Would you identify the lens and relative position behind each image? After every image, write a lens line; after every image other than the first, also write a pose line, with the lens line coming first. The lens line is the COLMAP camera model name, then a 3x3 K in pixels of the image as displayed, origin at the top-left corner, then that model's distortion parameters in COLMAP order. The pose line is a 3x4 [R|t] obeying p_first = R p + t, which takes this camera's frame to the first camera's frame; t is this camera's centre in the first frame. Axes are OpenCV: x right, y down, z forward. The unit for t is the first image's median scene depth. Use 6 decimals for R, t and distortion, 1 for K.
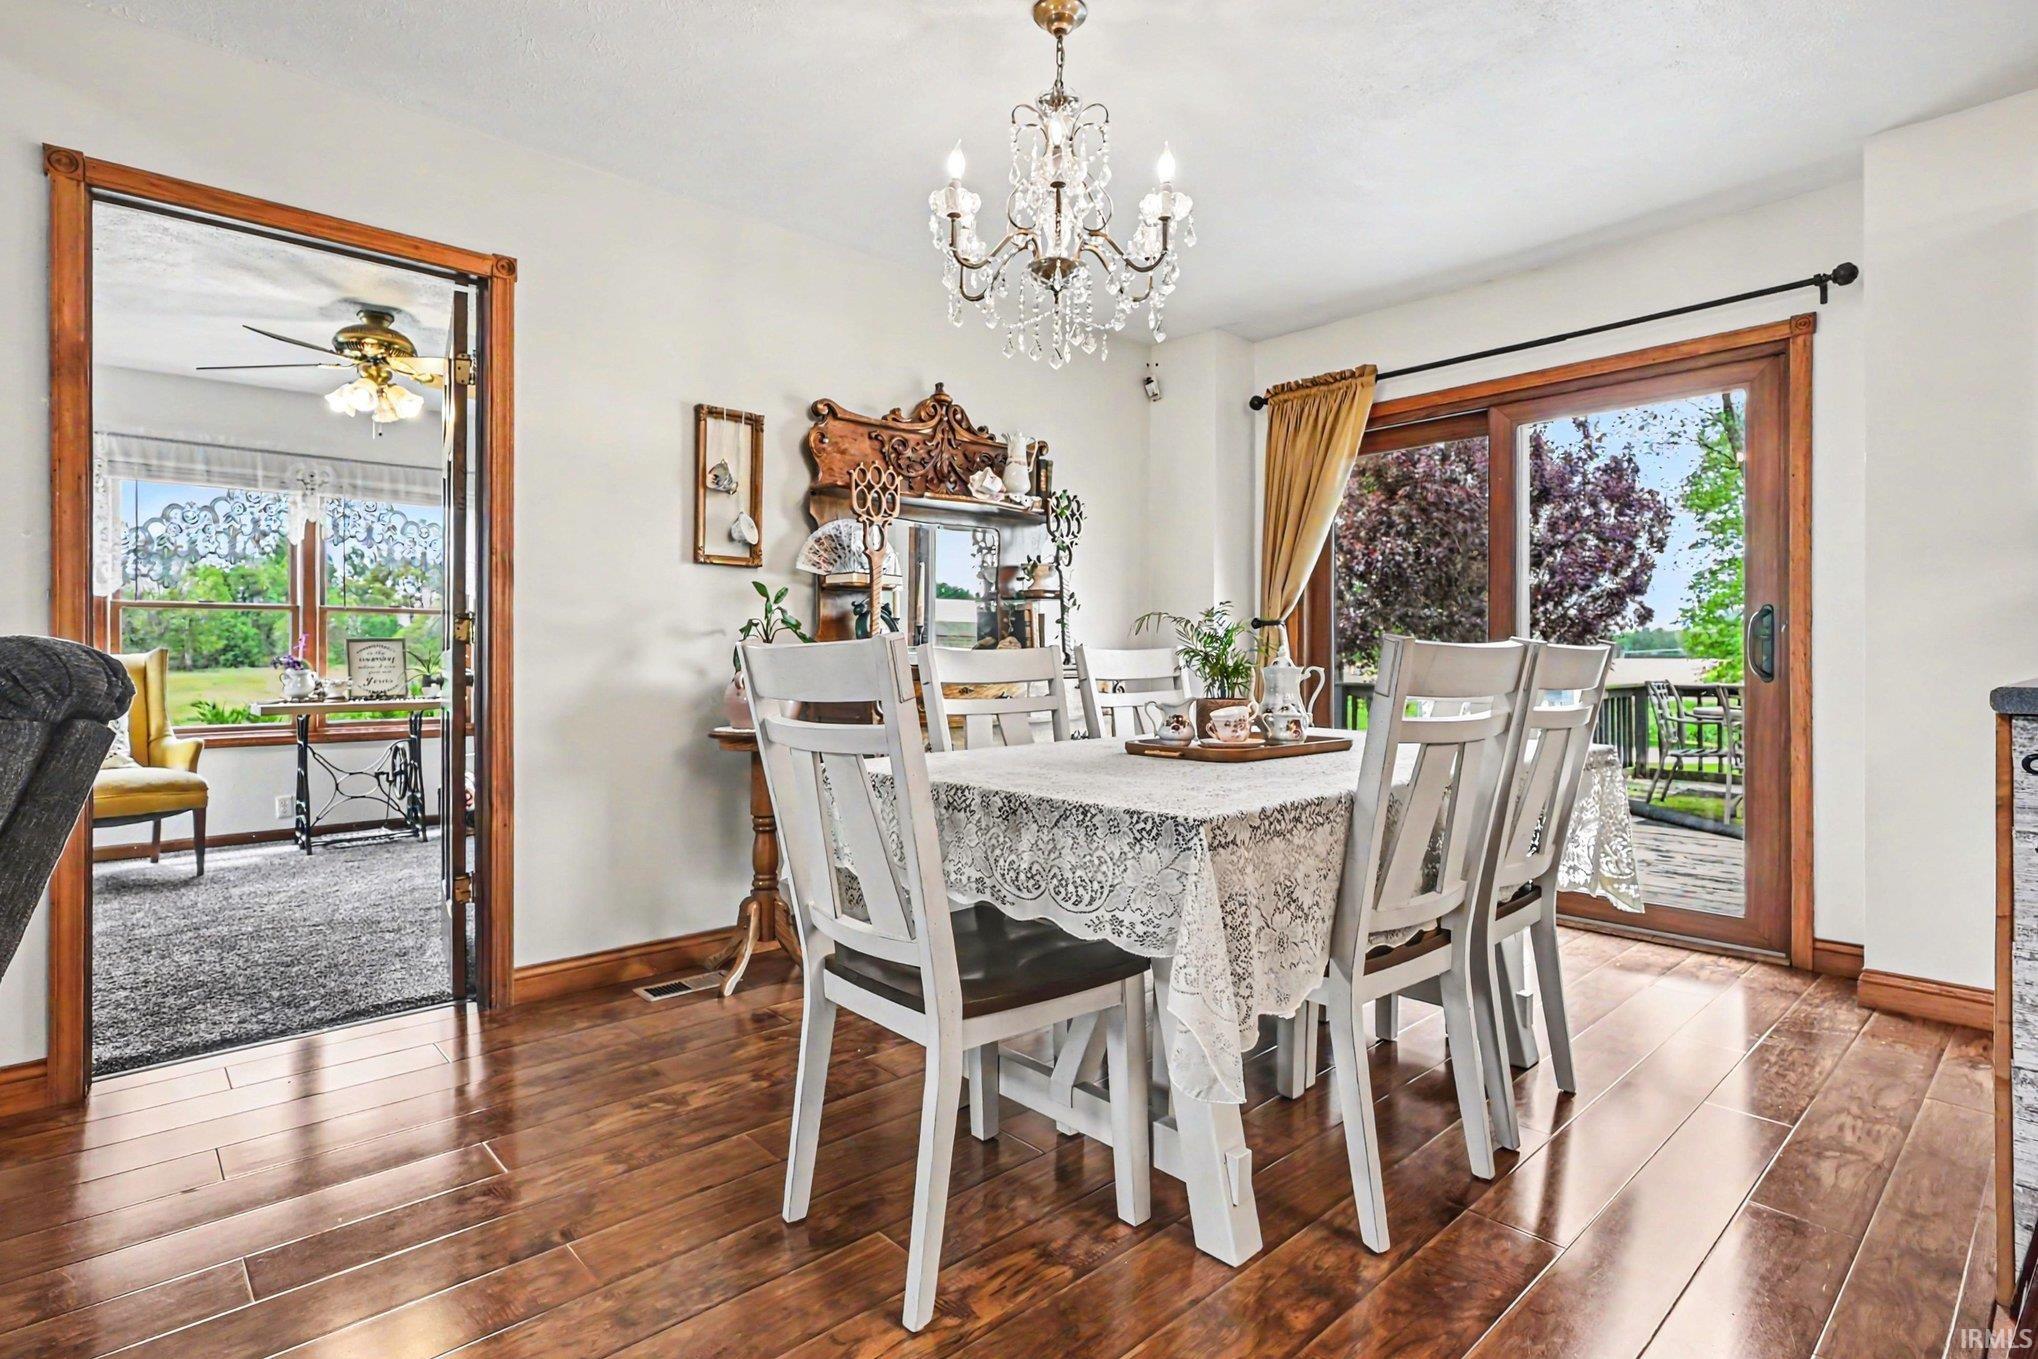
lens RADIAL K [[1003.1, 0, 1014.0], [0, 1003.1, 669.9], [0, 0, 1]] dist [-0.000483, 0.001281]
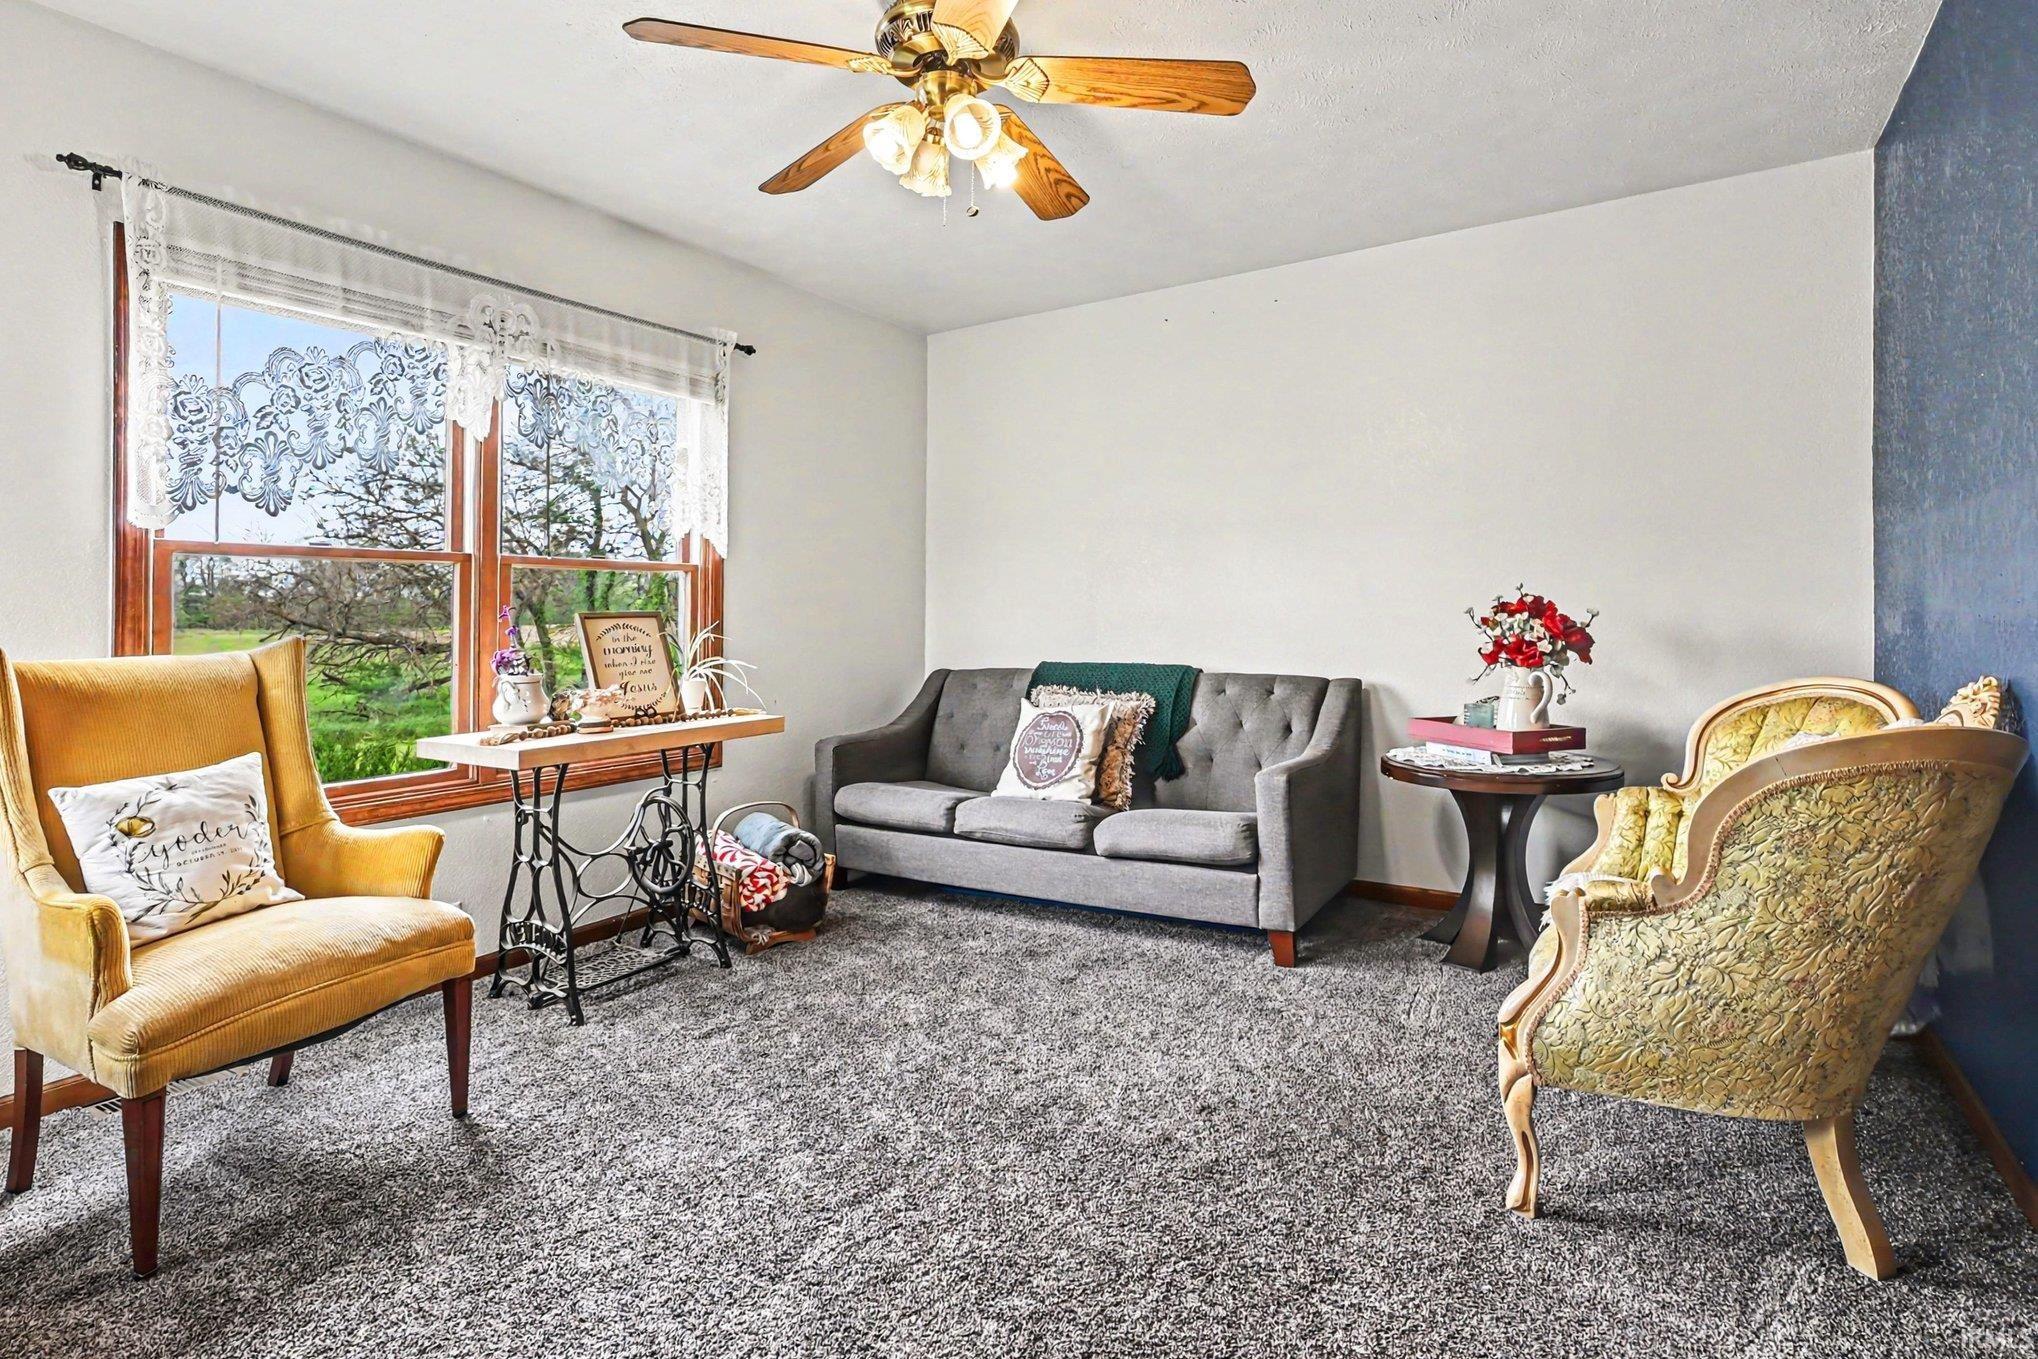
lens RADIAL K [[1016.5, 0, 1022.8], [0, 1016.5, 613.9], [0, 0, 1]] dist [0.000139, 0.000352]
pose [[0.964356, 0.005651, 0.264547, -0.624899], [-0.005426, 0.999984, -0.001582, -0.034158], [-0.264552, 0.000090, 0.964372, 0.417801]]
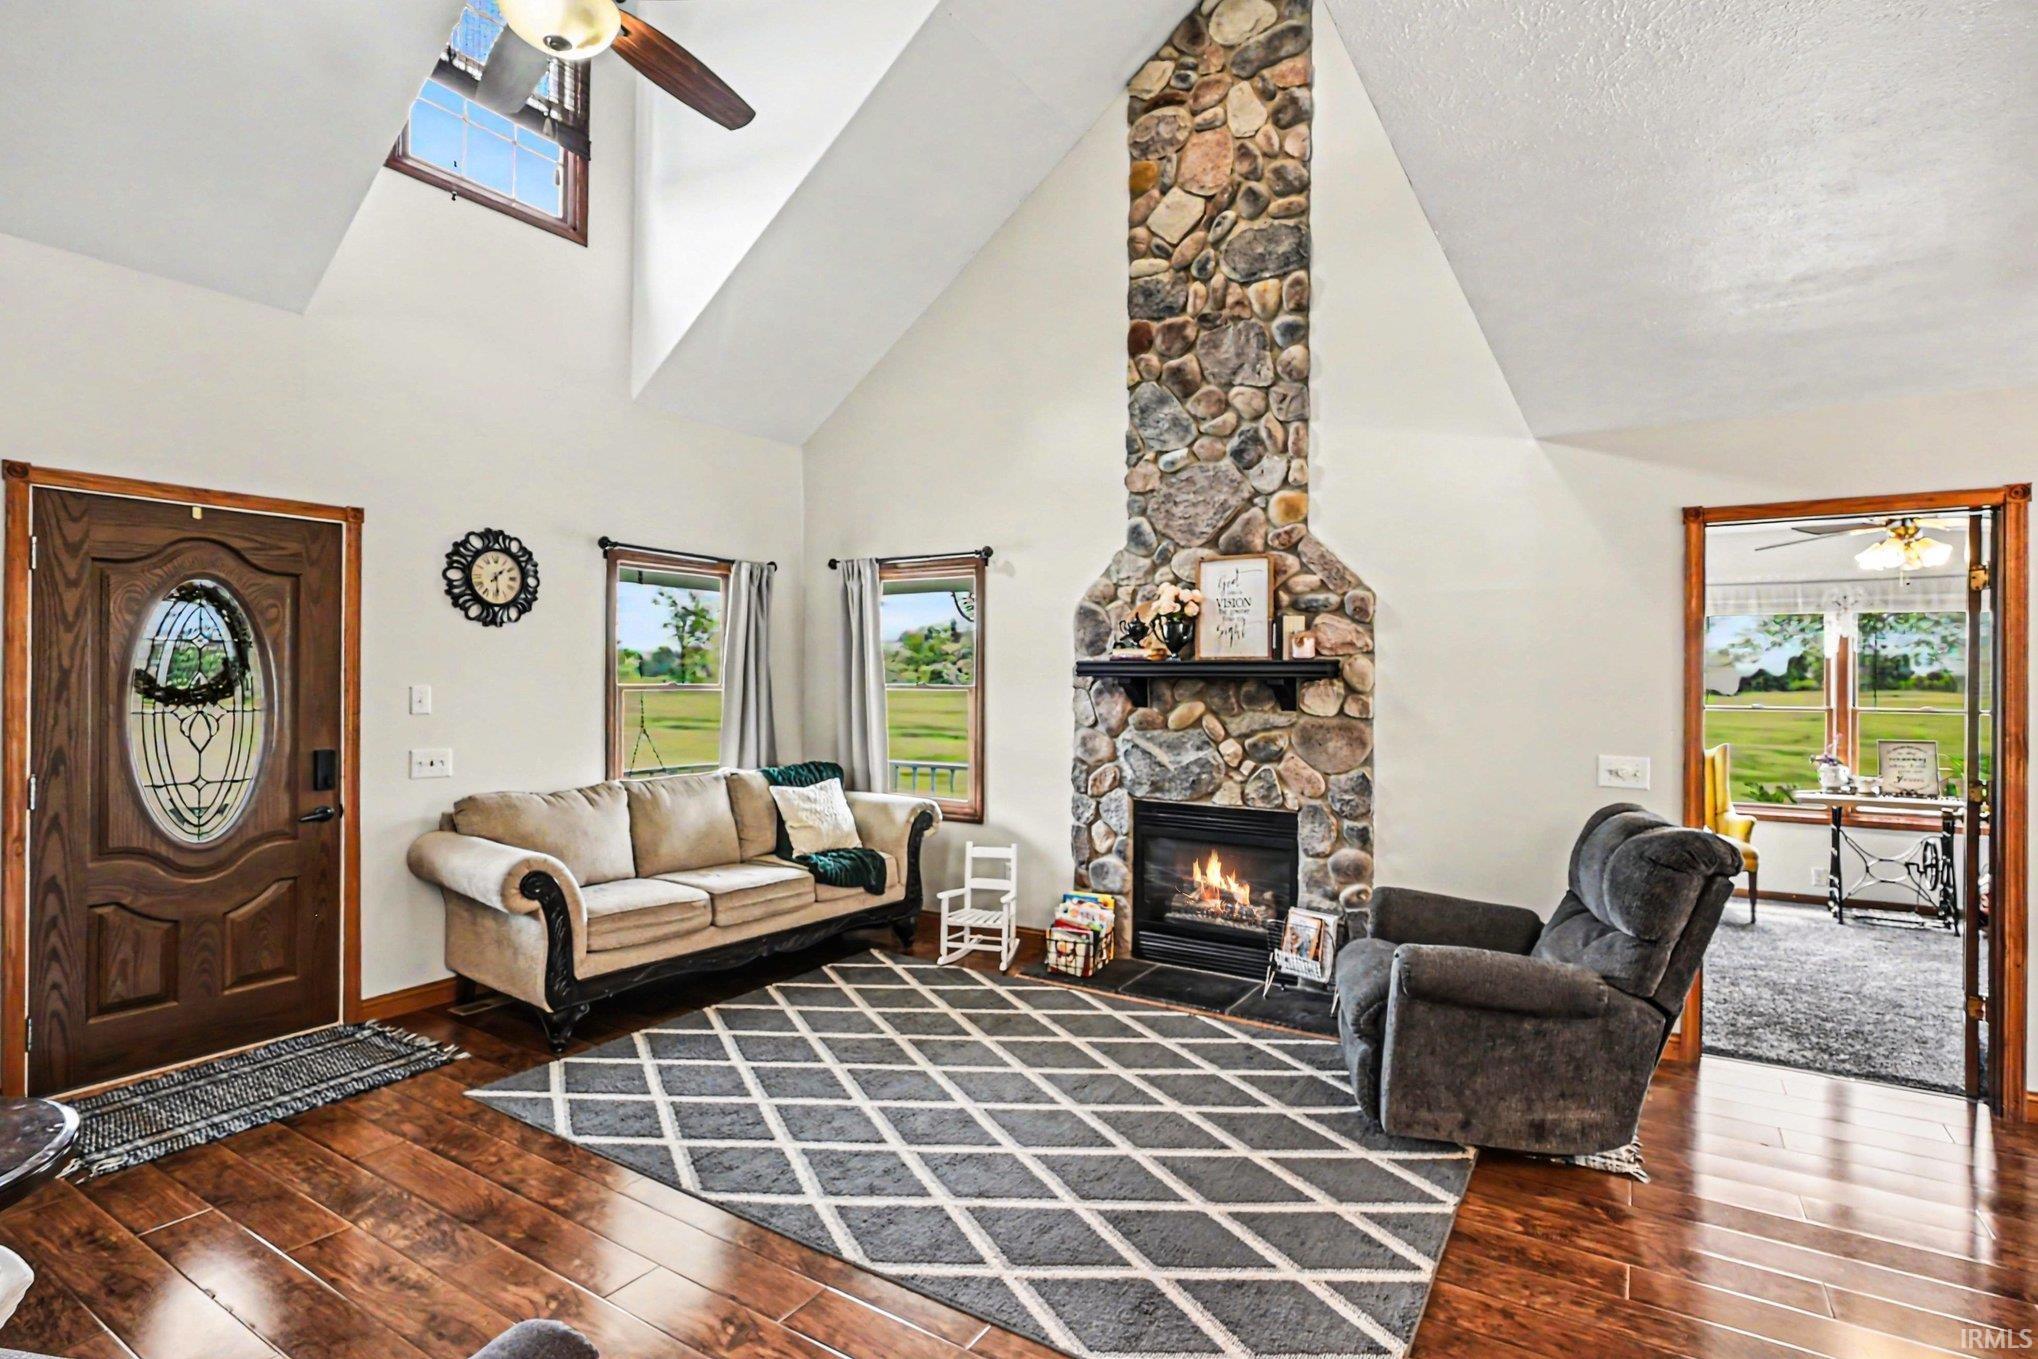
lens RADIAL K [[1003.1, 0, 1014.0], [0, 1003.1, 669.9], [0, 0, 1]] dist [-0.000483, 0.001281]
pose [[0.264632, -0.004145, -0.964341, 0.184111], [-0.012087, 0.999898, -0.007614, -0.096951], [0.964274, 0.013671, 0.264555, -0.261131]]
